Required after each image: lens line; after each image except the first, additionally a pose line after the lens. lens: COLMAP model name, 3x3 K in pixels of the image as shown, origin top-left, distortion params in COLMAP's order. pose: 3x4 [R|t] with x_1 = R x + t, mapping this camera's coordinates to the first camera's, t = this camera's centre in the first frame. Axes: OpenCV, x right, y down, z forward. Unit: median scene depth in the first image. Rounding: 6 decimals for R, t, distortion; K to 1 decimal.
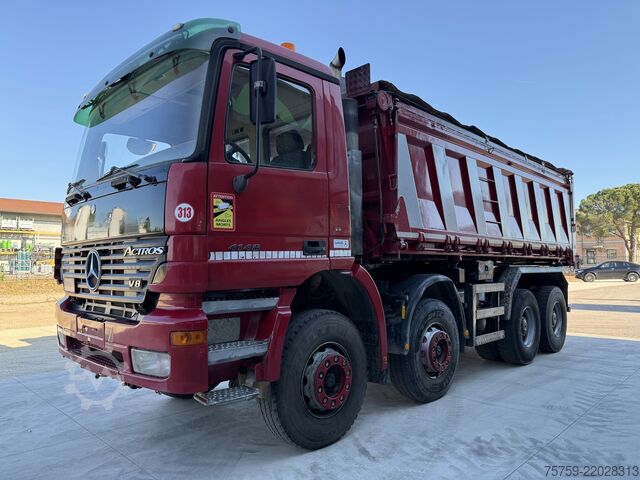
lens RADIAL K [[478.0, 0, 320.0], [0, 478.0, 240.0], [0, 0, 1]] dist [0.072912, -0.092804]
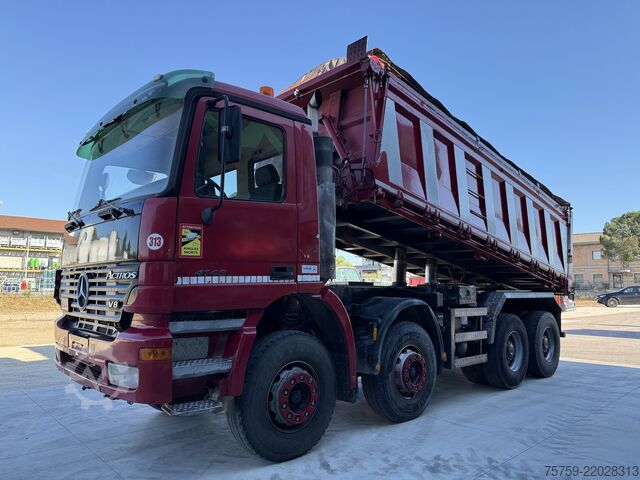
lens RADIAL K [[478.0, 0, 320.0], [0, 478.0, 240.0], [0, 0, 1]] dist [0.072912, -0.092804]
pose [[0.998826, 0.008109, -0.047755, 0.119134], [-0.010125, 0.999061, -0.042138, -0.013127], [0.047368, 0.042572, 0.997970, -0.082101]]
